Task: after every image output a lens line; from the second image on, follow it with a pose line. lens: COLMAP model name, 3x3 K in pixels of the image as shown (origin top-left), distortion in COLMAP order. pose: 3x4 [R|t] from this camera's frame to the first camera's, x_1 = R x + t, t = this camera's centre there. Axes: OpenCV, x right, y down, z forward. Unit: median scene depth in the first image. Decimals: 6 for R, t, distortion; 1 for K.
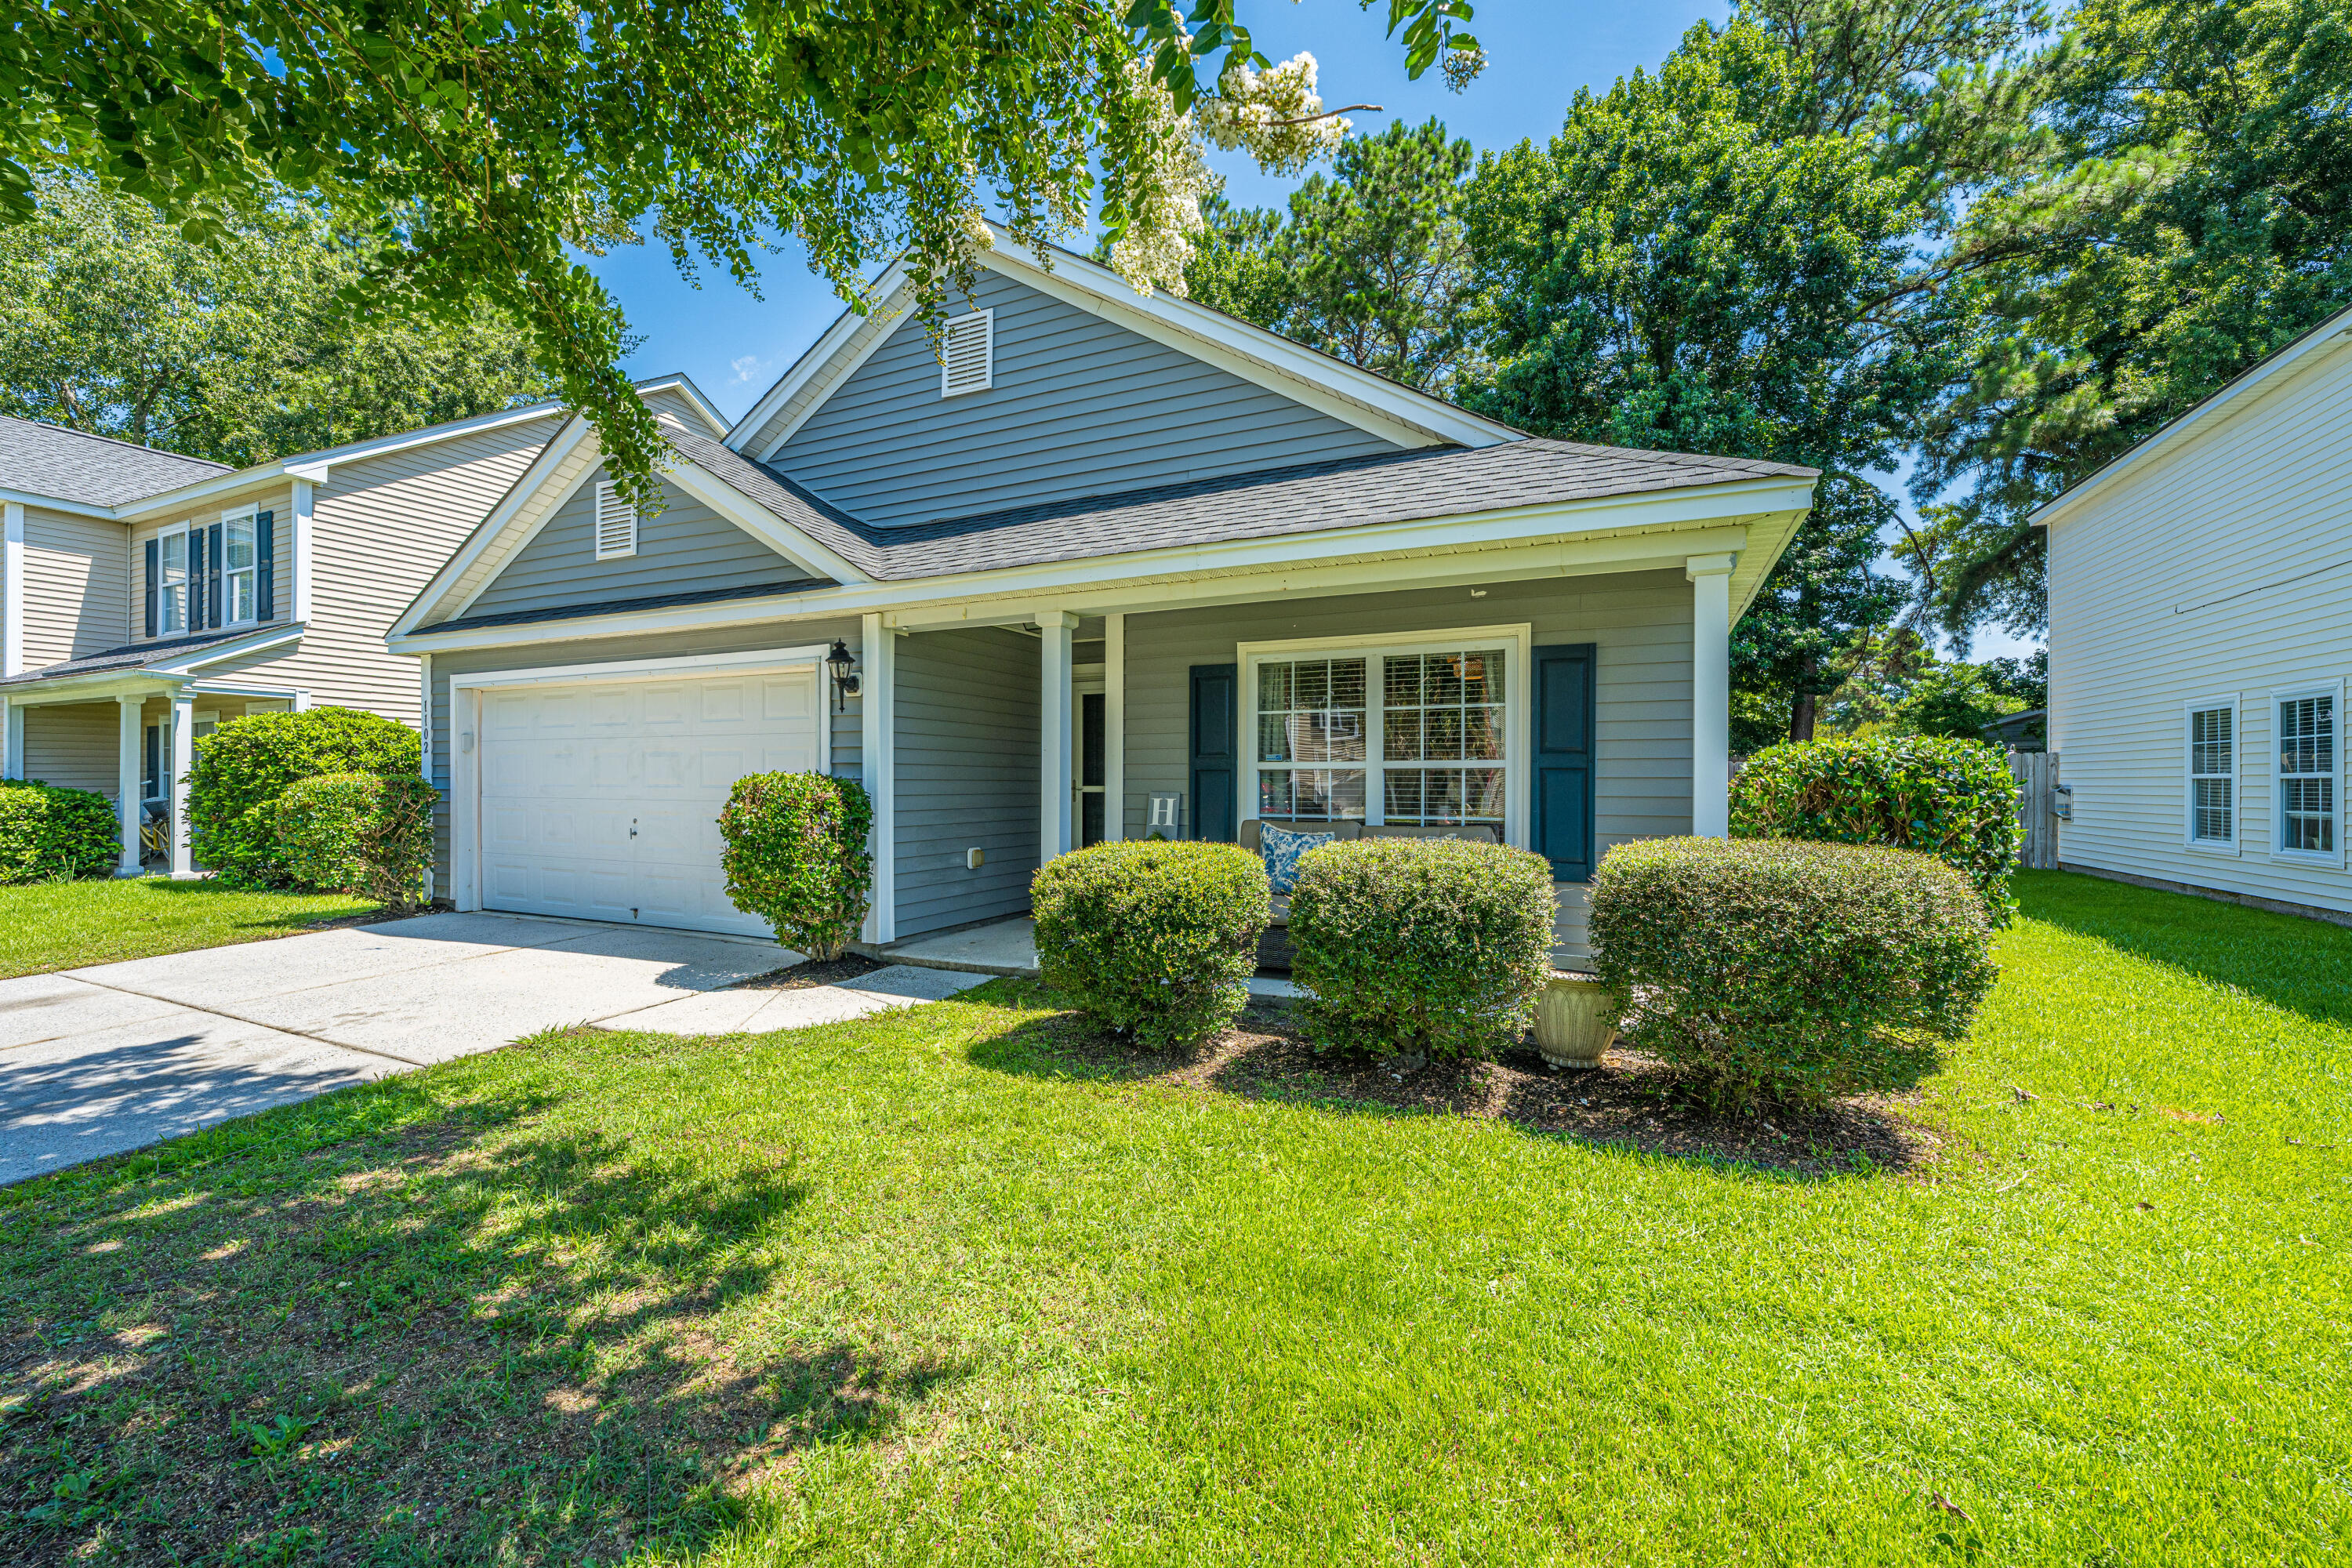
lens RADIAL K [[952.3, 0, 1177.8], [0, 952.3, 786.0], [0, 0, 1]] dist [-0.003064, -0.000077]
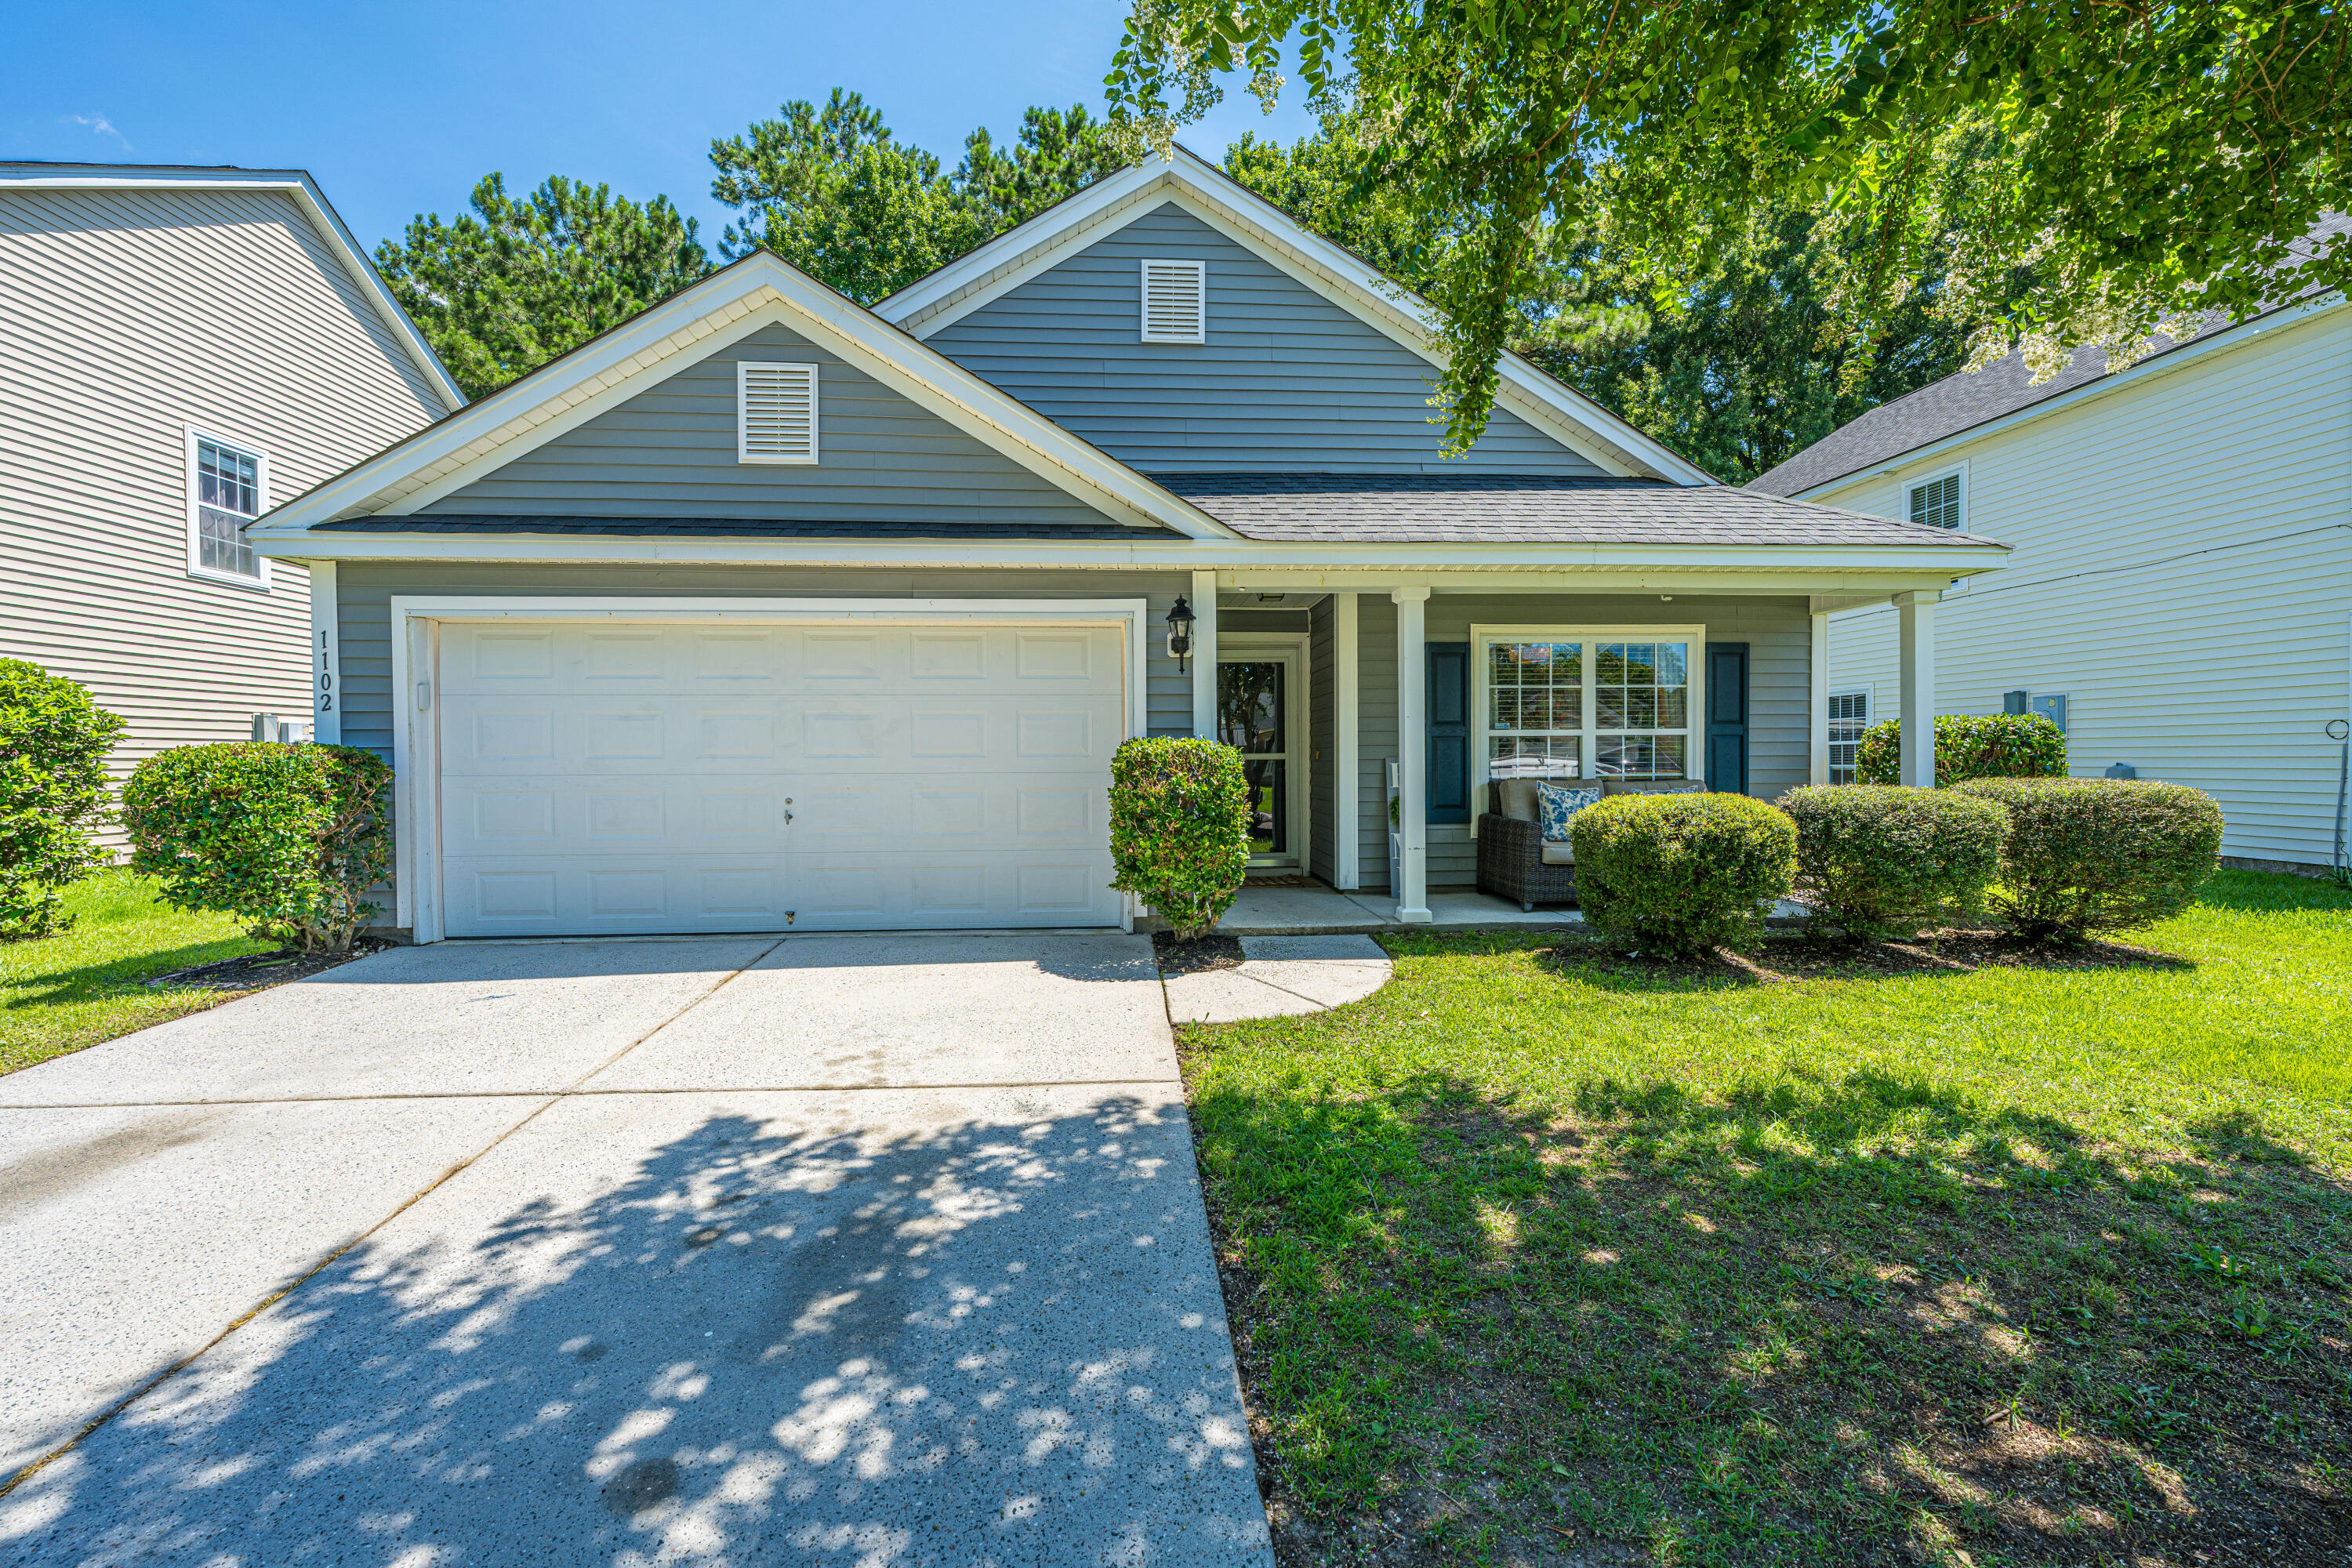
lens RADIAL K [[952.3, 0, 1201.5], [0, 952.3, 779.9], [0, 0, 1]] dist [-0.003064, -0.000077]
pose [[0.871370, -0.020117, 0.490214, -0.702776], [0.010226, 0.999687, 0.022847, 0.004804], [-0.490520, -0.014895, 0.871303, 0.152240]]
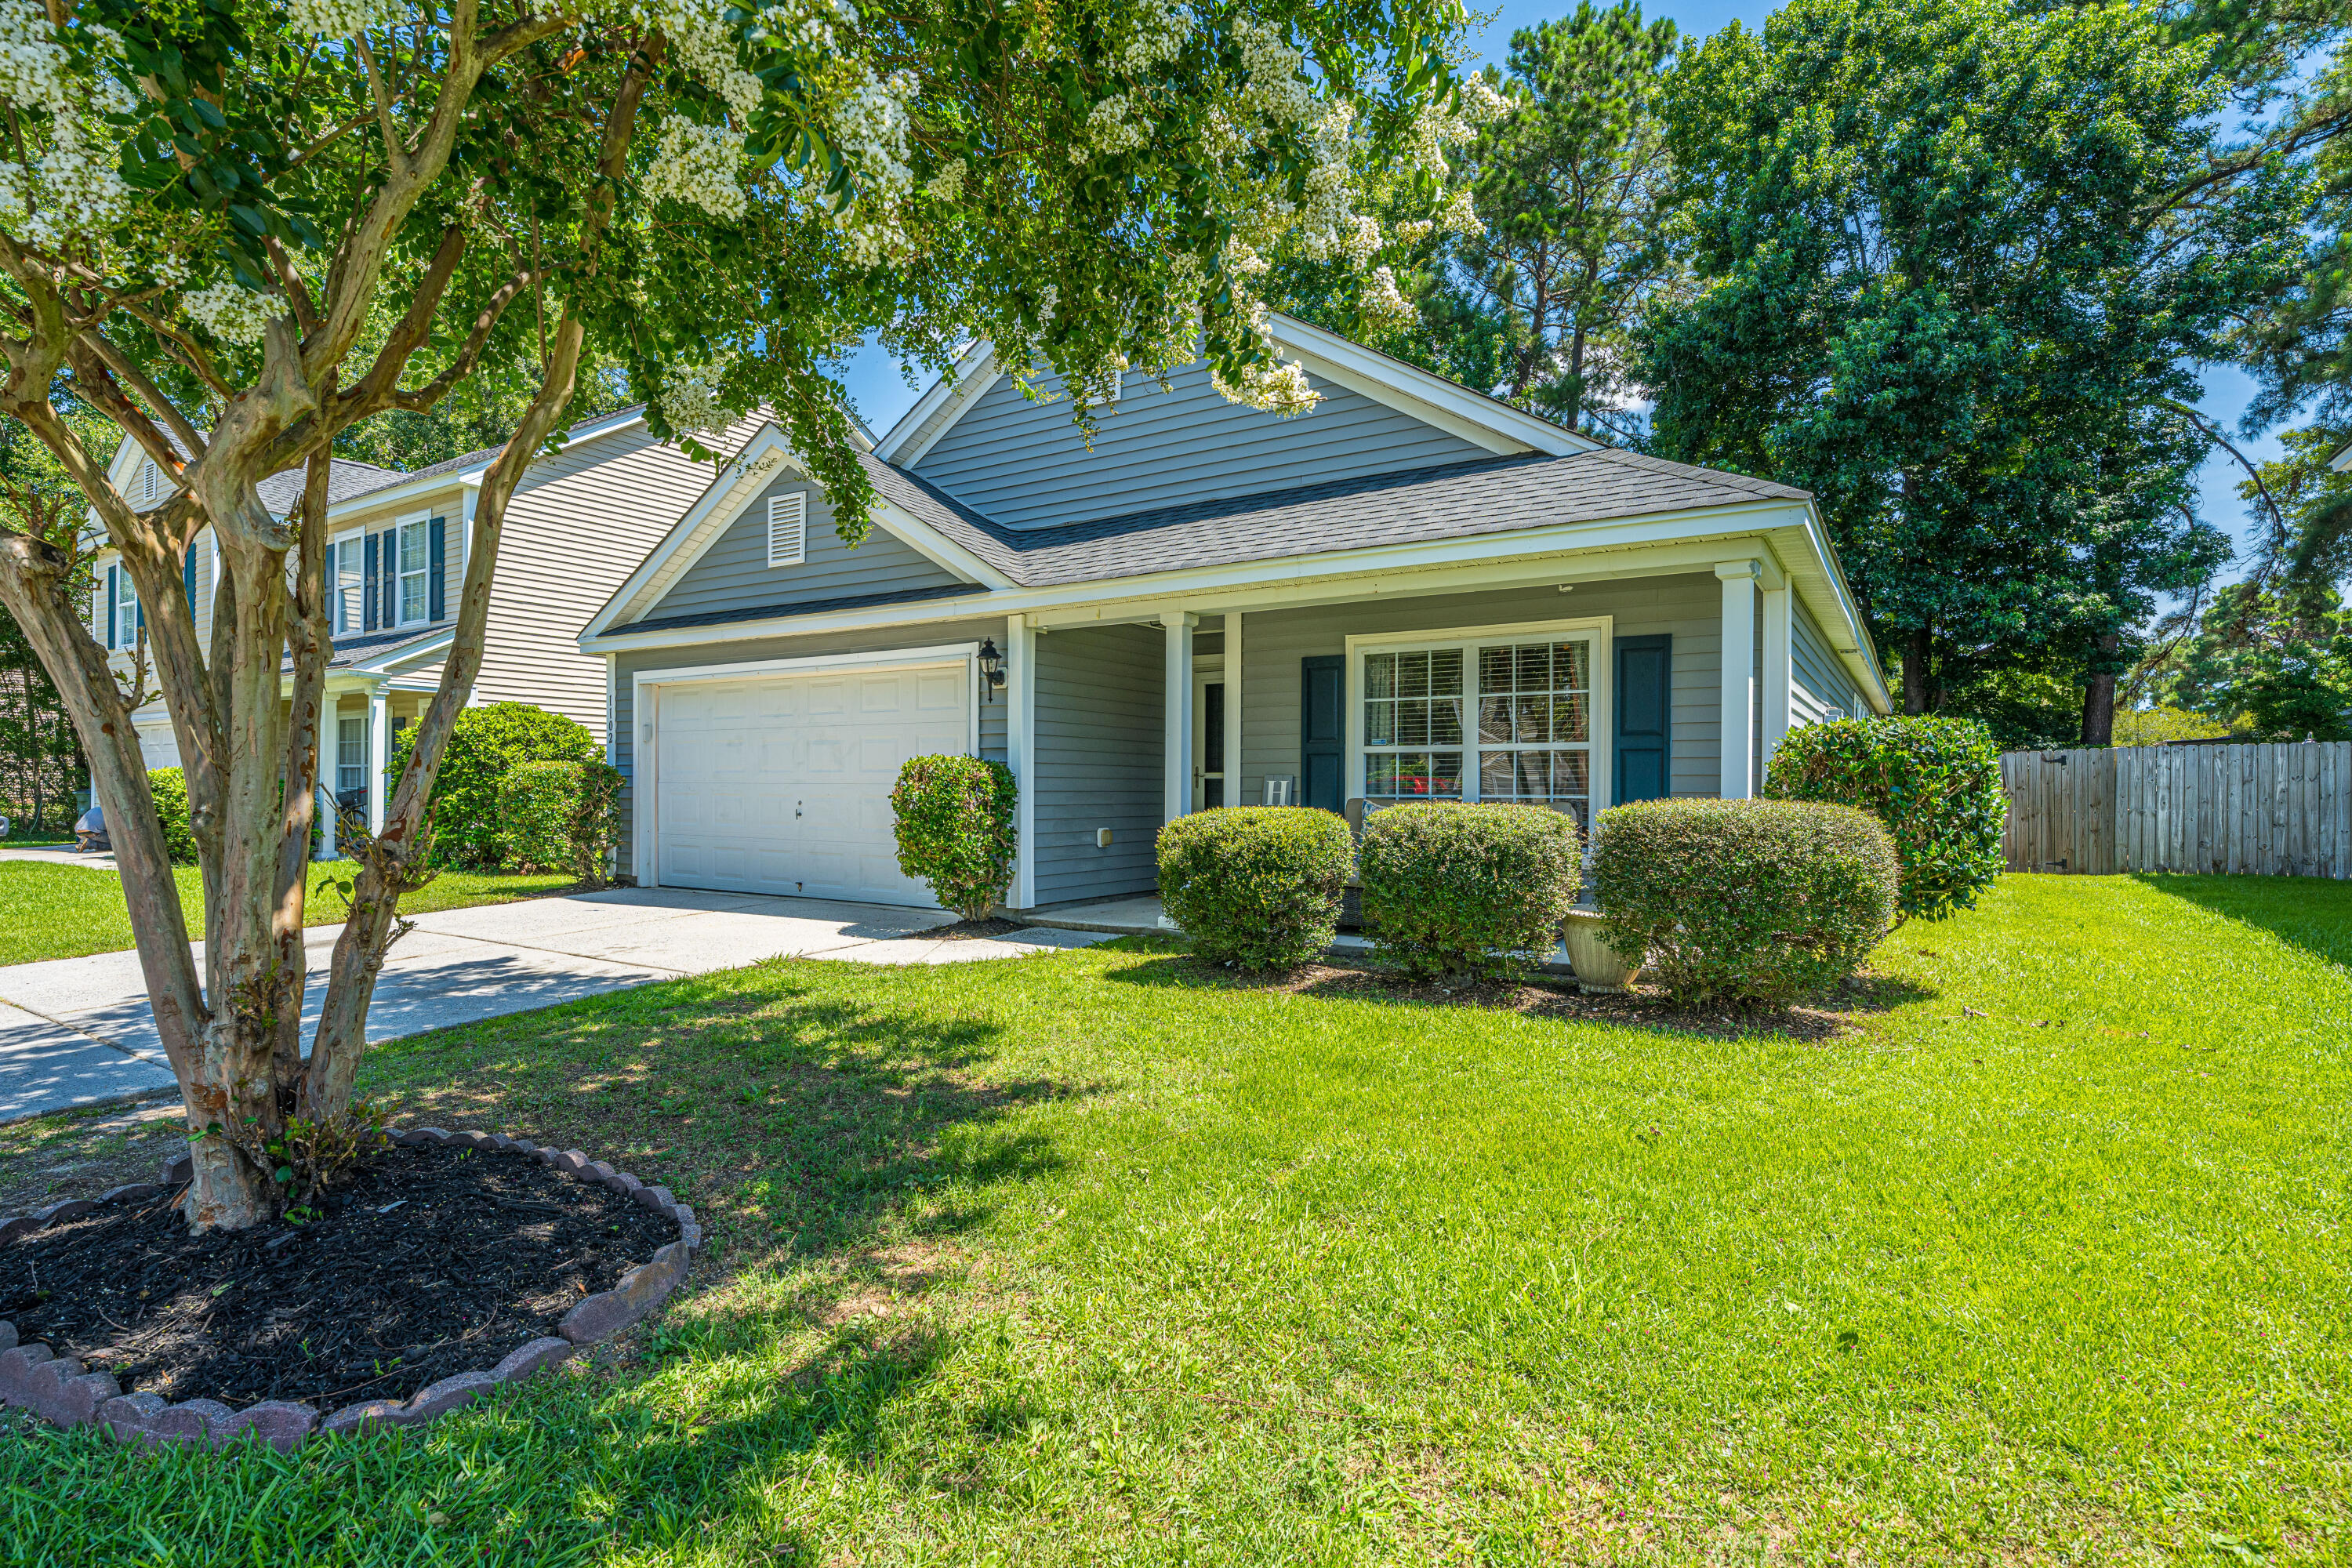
lens RADIAL K [[1166.9, 0, 1181.1], [0, 1166.9, 785.0], [0, 0, 1]] dist [-0.003707, 0.000980]
pose [[0.991575, 0.001877, -0.129520, 0.044762], [-0.002773, 0.999973, -0.006739, 0.025400], [0.129504, 0.007042, 0.991554, -0.300991]]
